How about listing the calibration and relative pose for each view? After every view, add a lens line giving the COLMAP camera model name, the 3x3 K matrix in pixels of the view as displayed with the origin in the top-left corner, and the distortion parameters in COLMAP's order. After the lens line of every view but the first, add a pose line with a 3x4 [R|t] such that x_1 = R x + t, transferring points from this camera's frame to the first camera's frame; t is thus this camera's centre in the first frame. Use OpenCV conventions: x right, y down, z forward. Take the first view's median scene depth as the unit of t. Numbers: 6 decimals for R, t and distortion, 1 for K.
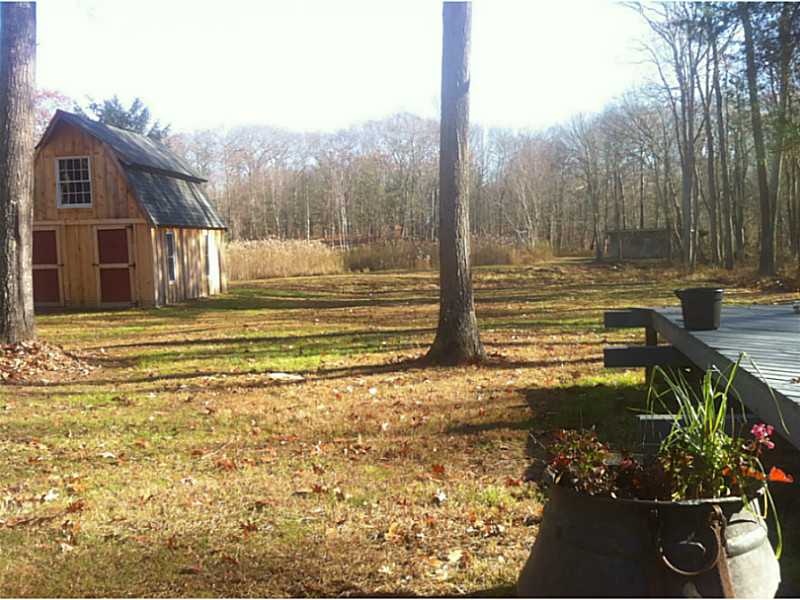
lens RADIAL K [[676.9, 0, 400.0], [0, 676.9, 300.0], [0, 0, 1]] dist [0.096947, -0.364306]
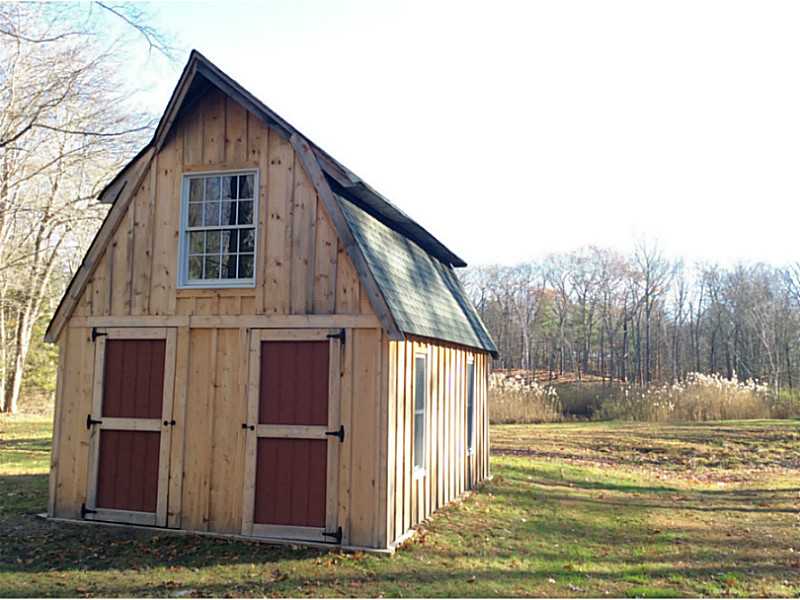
lens RADIAL K [[676.9, 0, 400.0], [0, 676.9, 300.0], [0, 0, 1]] dist [0.096947, -0.364306]
pose [[0.975258, 0.012924, -0.220692, -0.271542], [-0.057870, 0.978403, -0.198439, -0.050306], [0.213361, 0.206300, 0.954944, 0.617549]]
